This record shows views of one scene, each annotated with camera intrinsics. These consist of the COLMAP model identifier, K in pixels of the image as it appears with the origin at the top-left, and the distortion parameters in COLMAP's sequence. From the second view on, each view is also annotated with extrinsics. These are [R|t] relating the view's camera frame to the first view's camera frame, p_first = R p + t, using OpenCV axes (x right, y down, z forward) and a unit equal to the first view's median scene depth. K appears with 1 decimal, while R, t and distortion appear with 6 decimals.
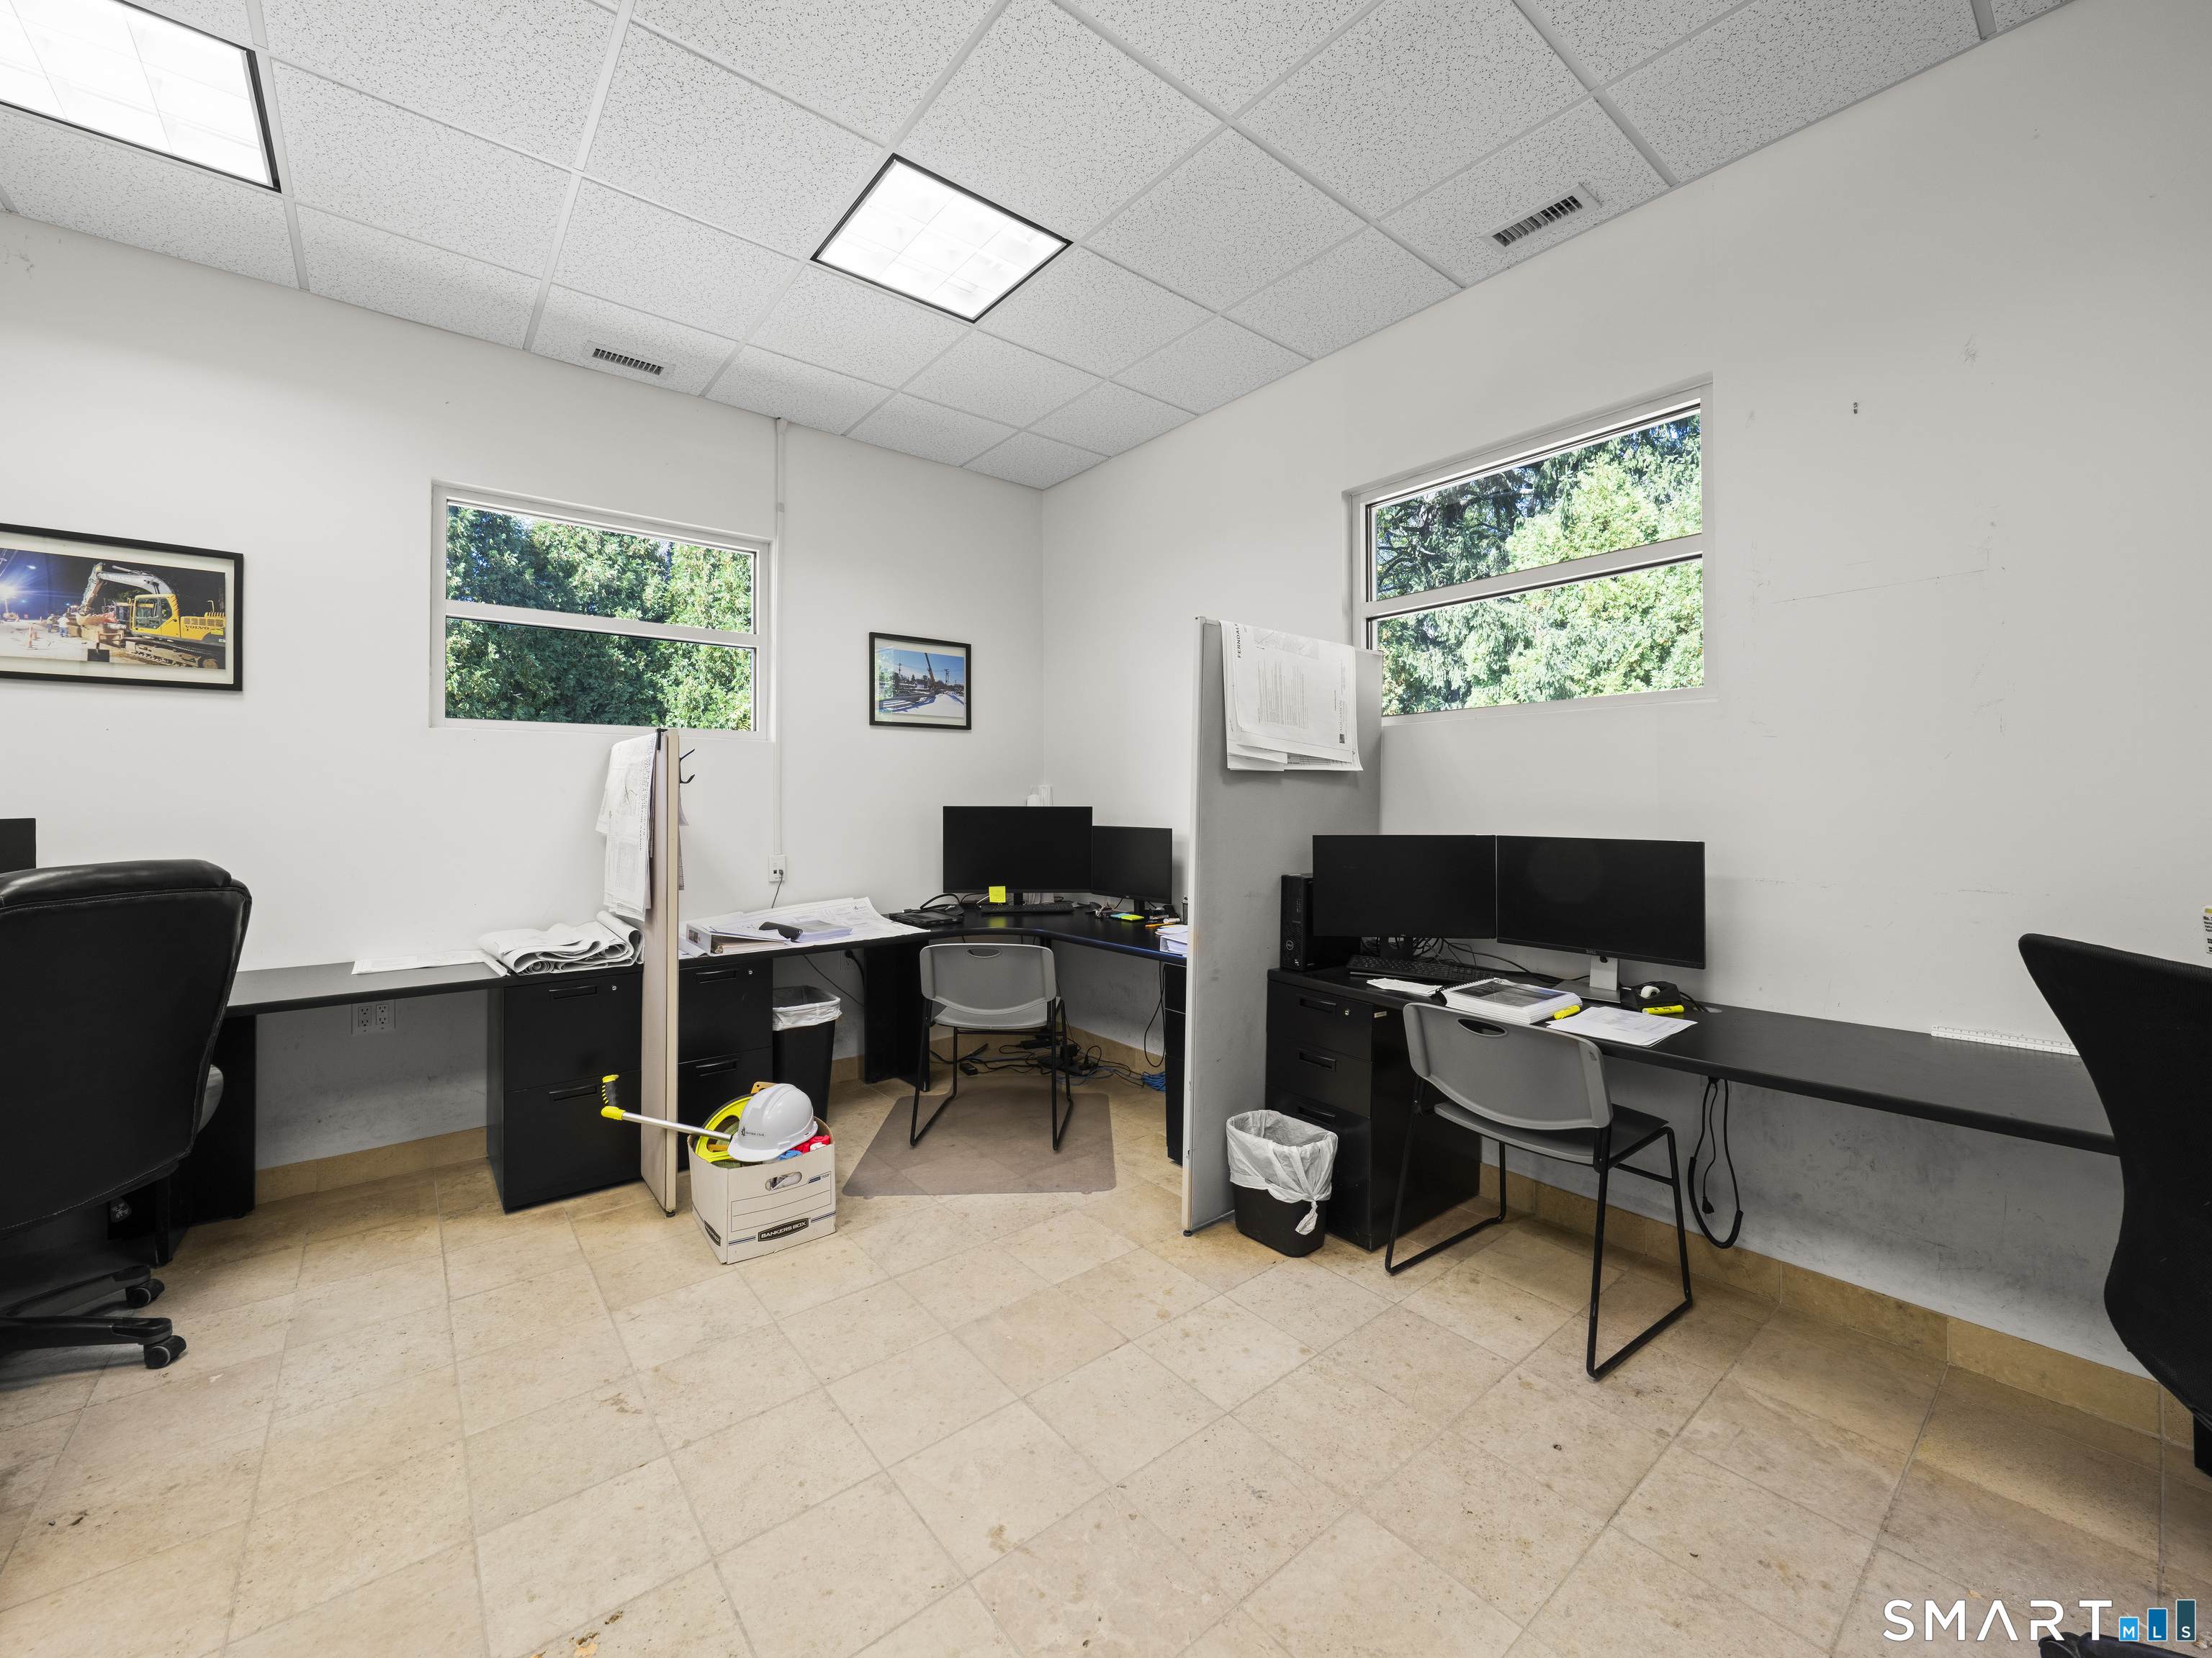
lens RADIAL K [[871.6, 0, 1106.0], [0, 871.6, 795.0], [0, 0, 1]] dist [-0.003382, -0.000105]
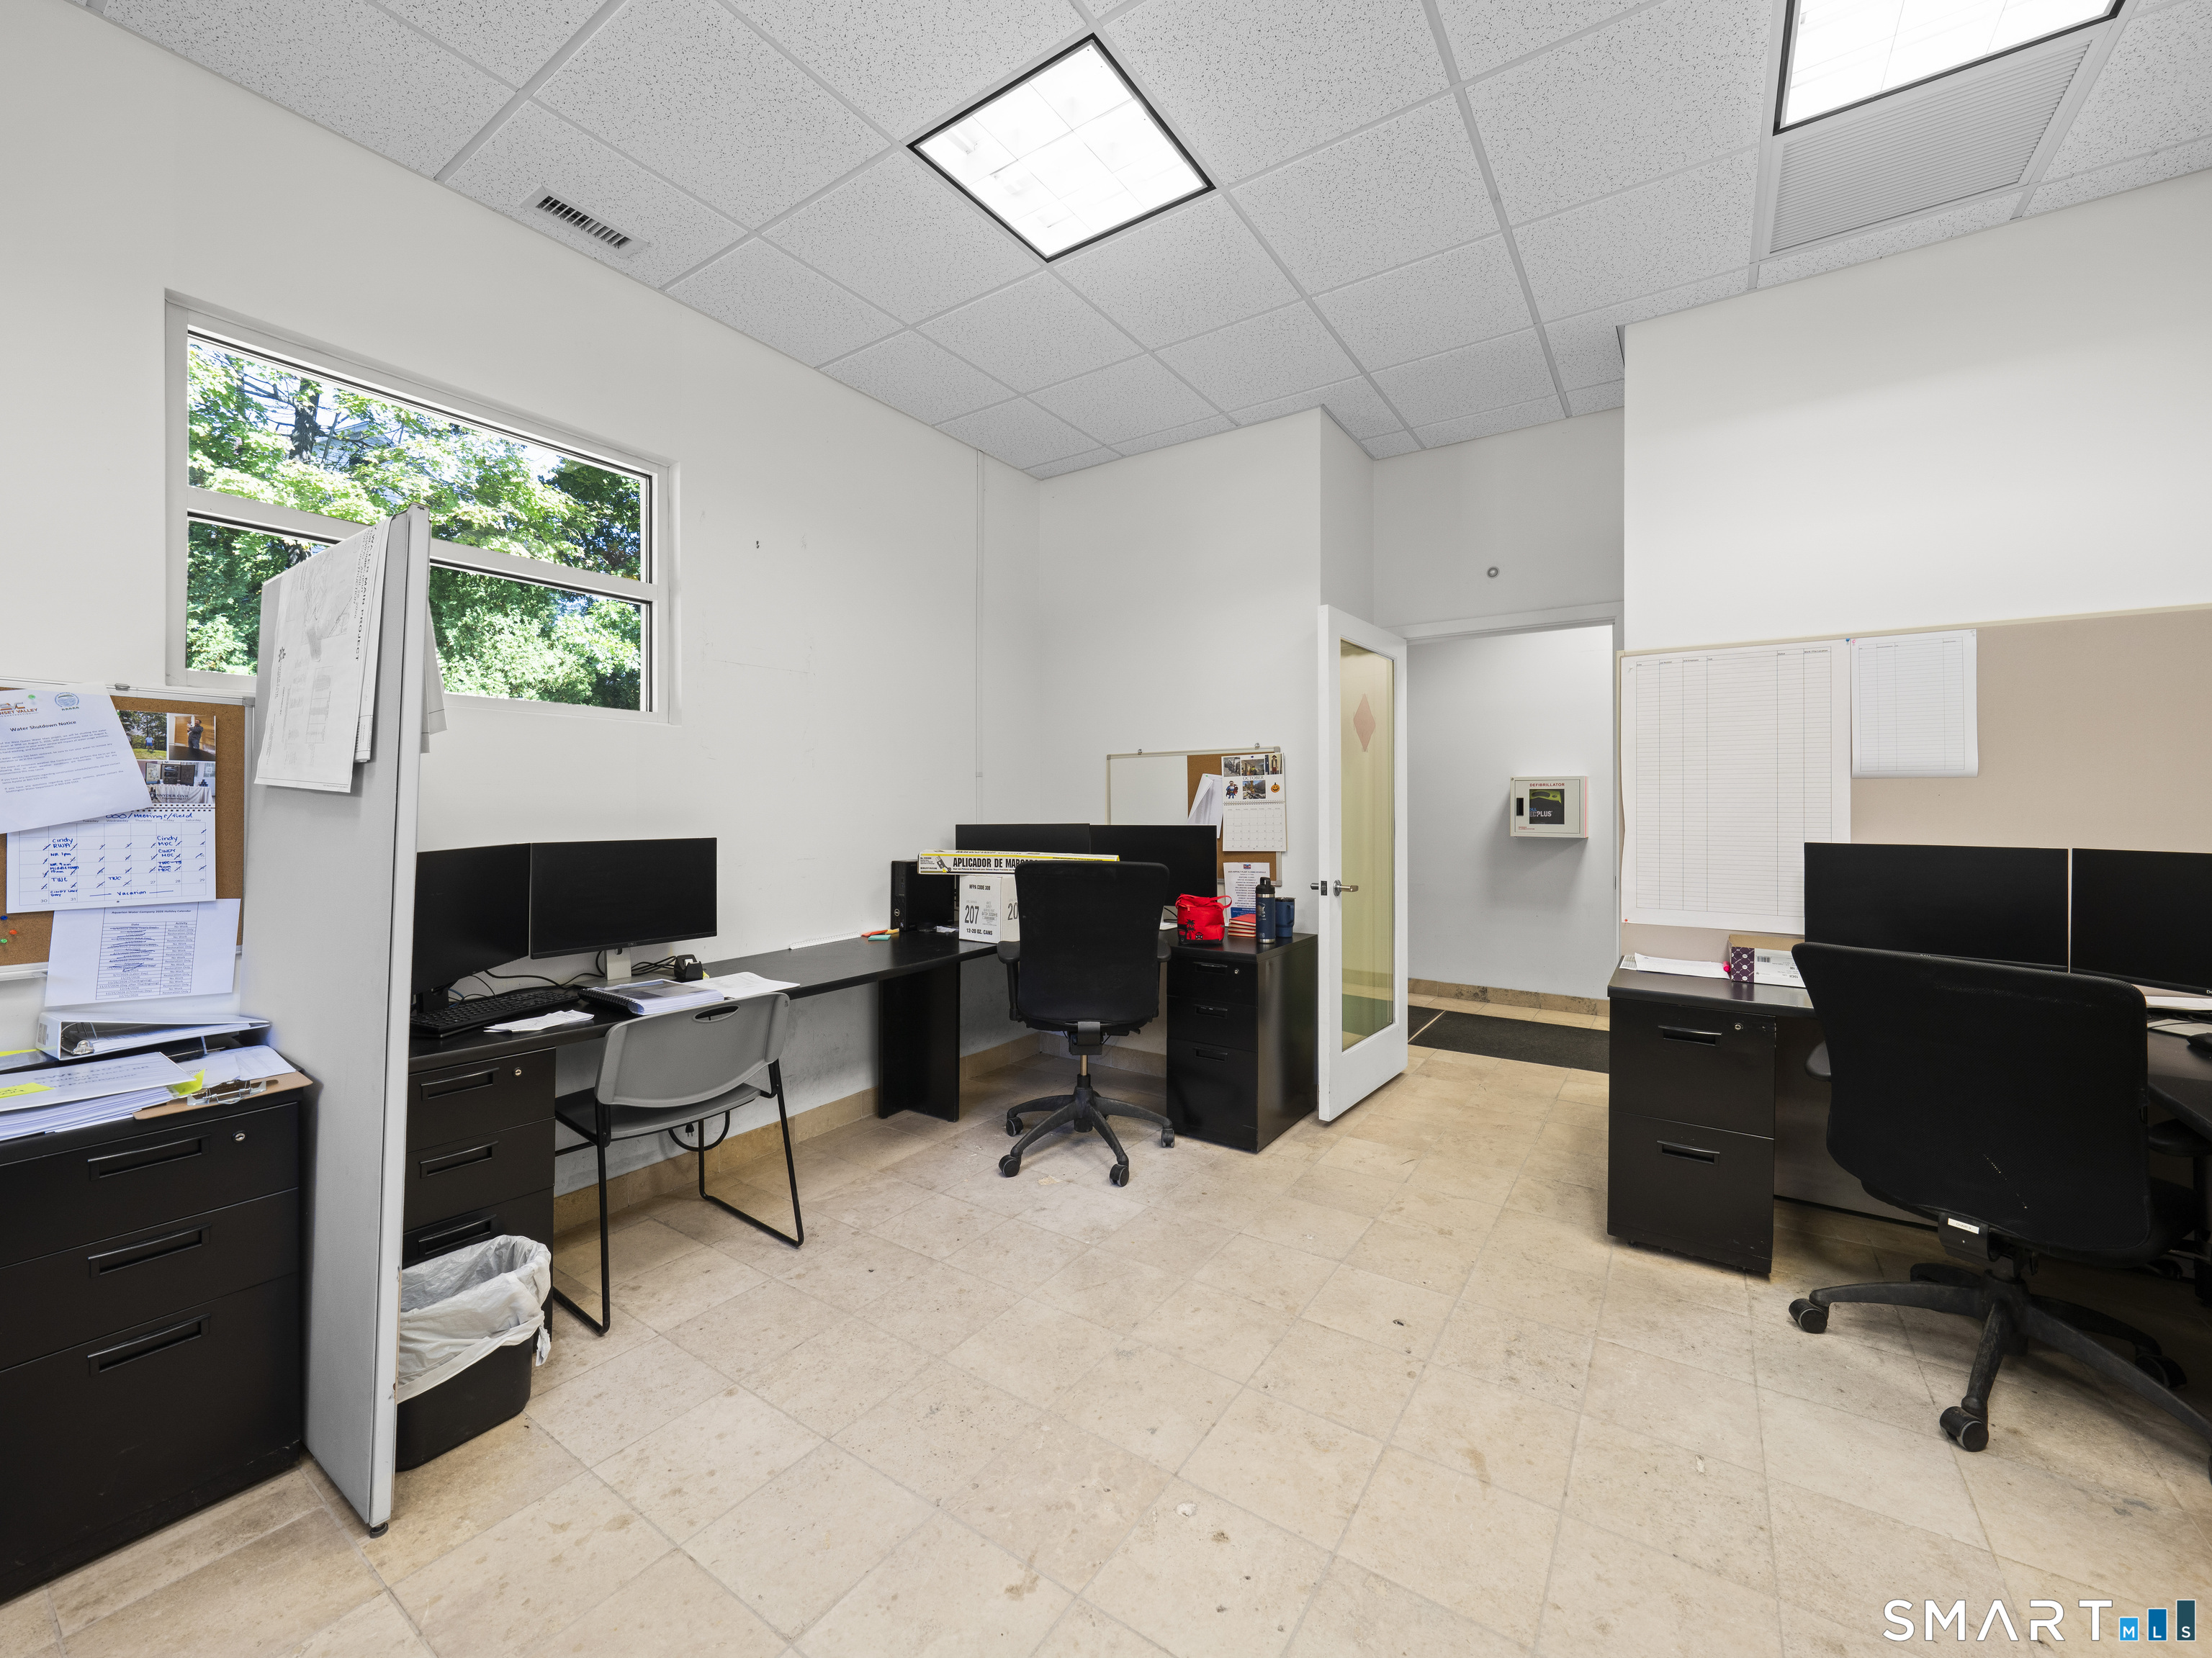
lens RADIAL K [[871.6, 0, 1104.0], [0, 871.6, 810.0], [0, 0, 1]] dist [-0.003382, -0.000105]
pose [[-0.281656, 0.000670, 0.959515, -0.589572], [-0.004567, 0.999987, -0.002039, 0.010464], [-0.959505, -0.004956, -0.281650, 0.666161]]
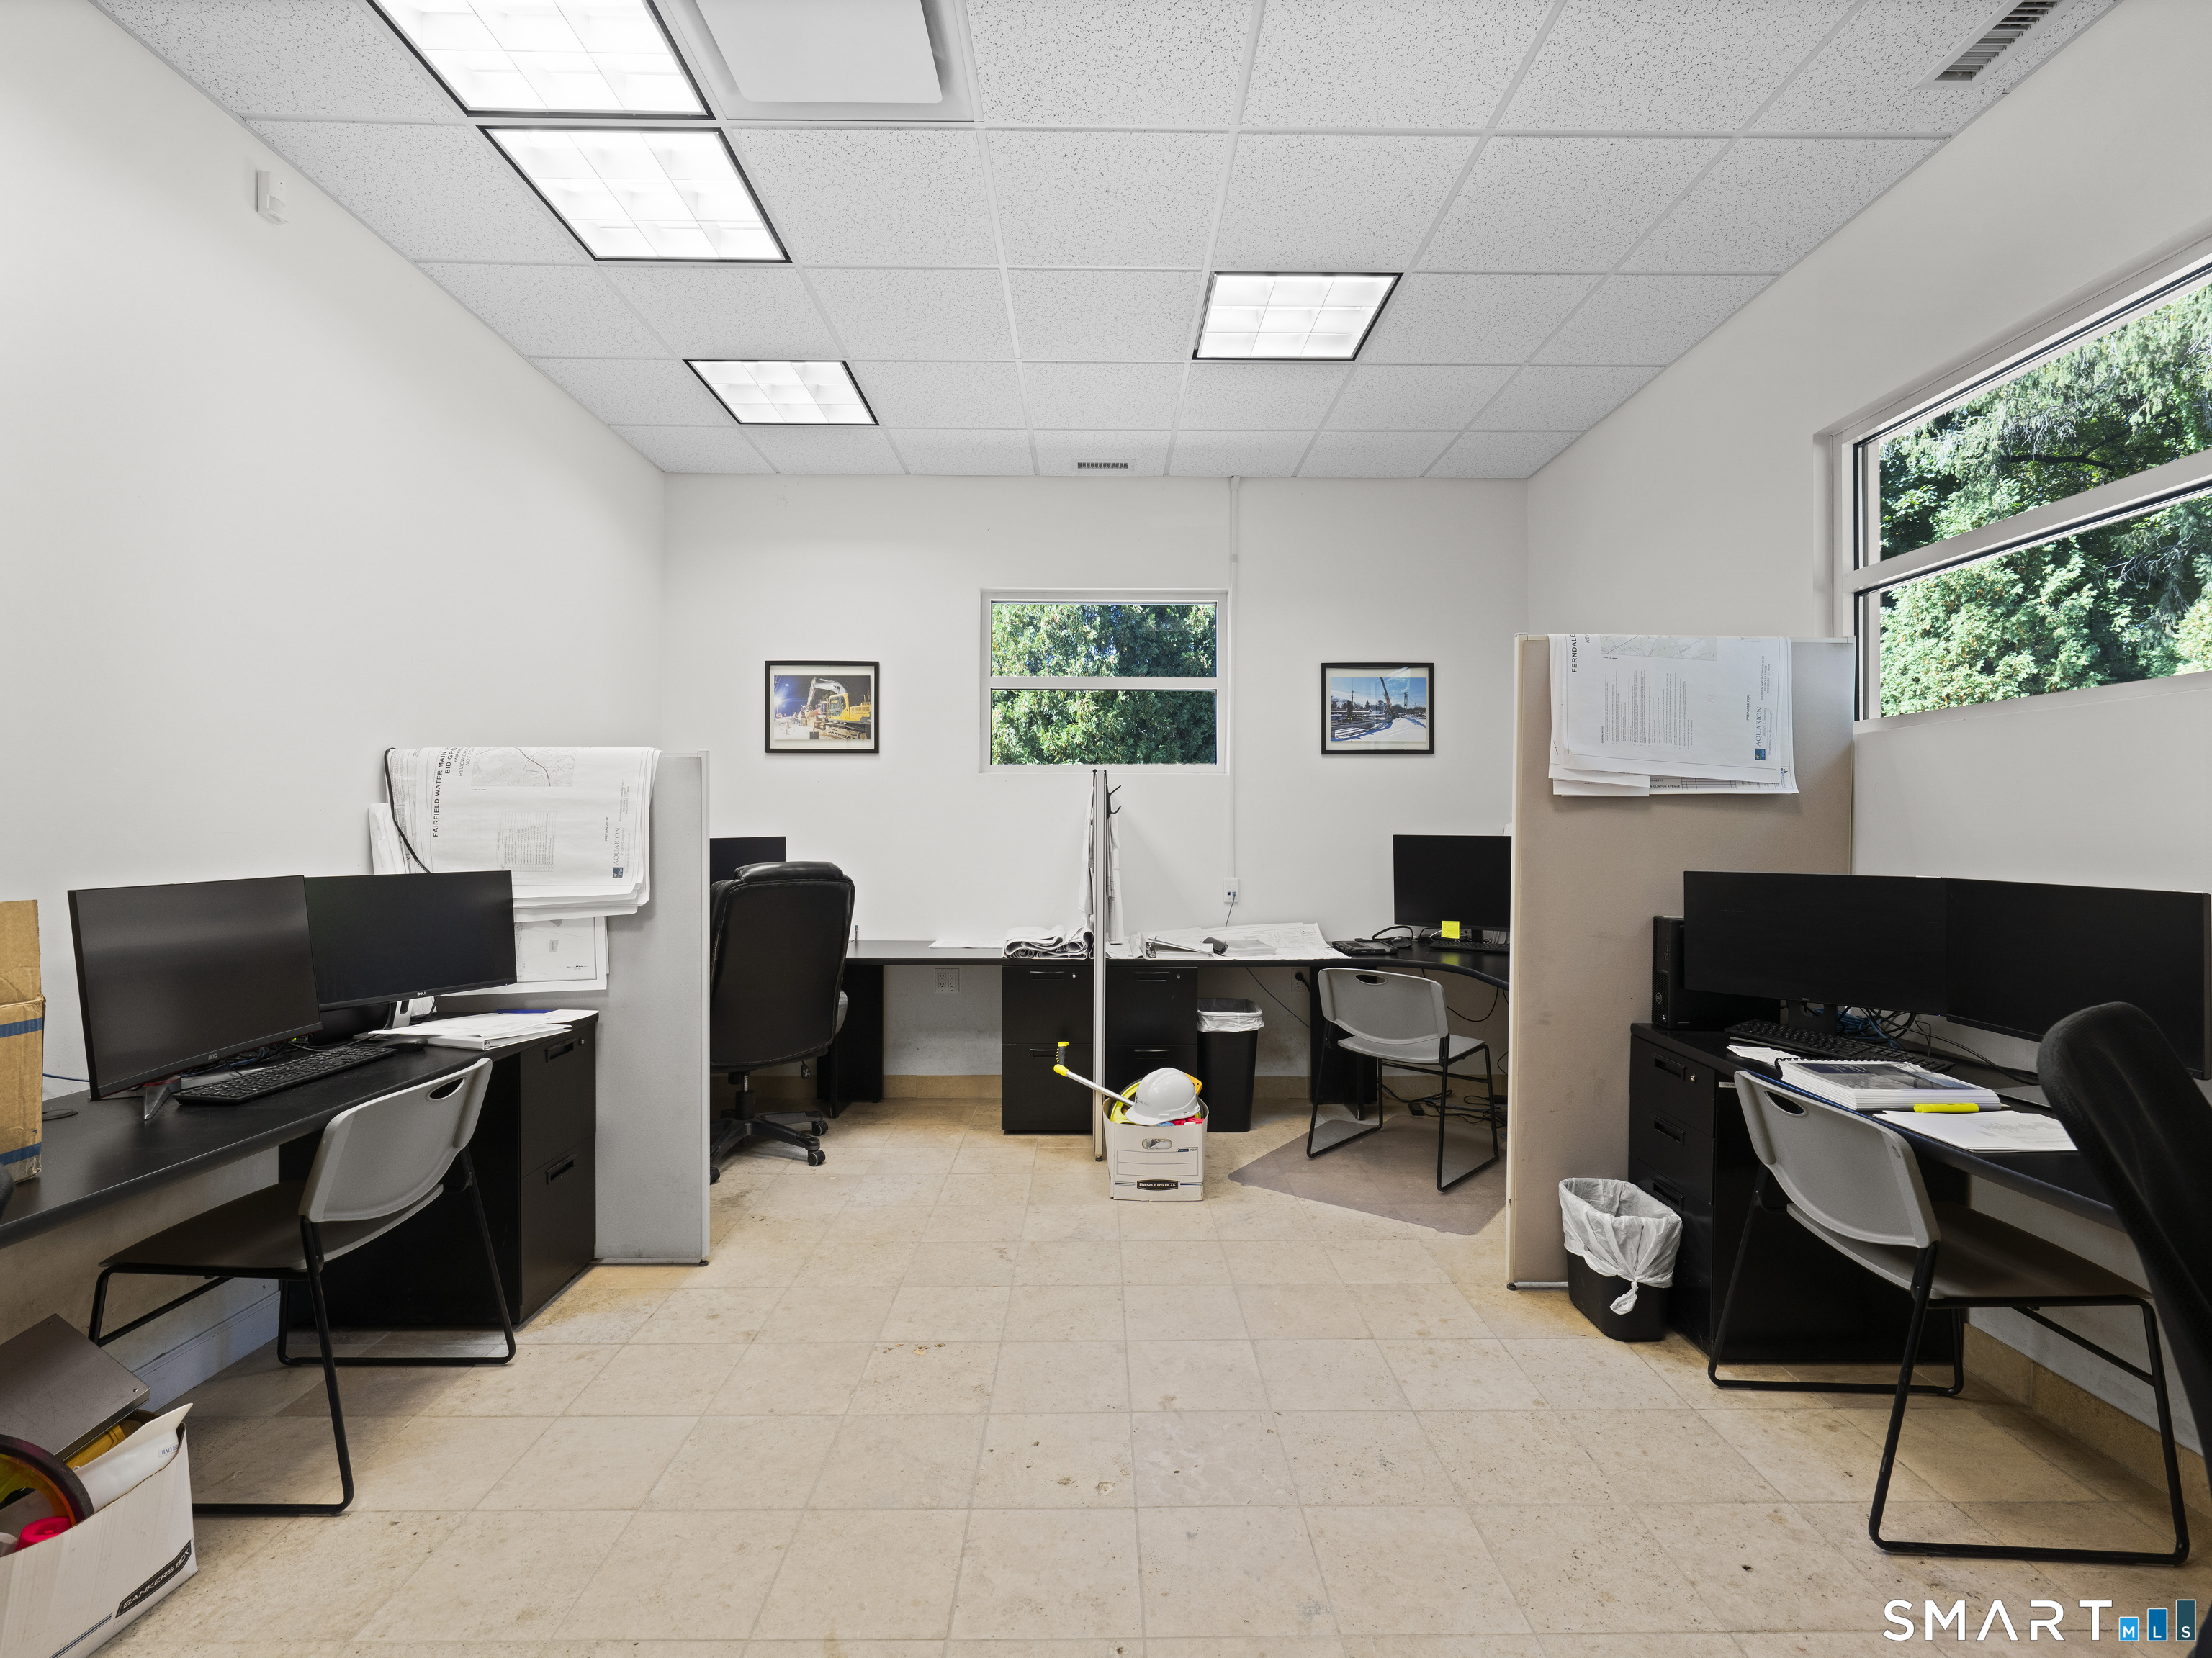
lens RADIAL K [[1012.1, 0, 1111.4], [0, 1012.1, 831.2], [0, 0, 1]] dist [-0.001778, 0.000110]
pose [[0.784362, 0.006266, -0.620272, 0.413320], [-0.001035, 0.999961, 0.008792, -0.001049], [0.620303, -0.006254, 0.784338, -0.123535]]
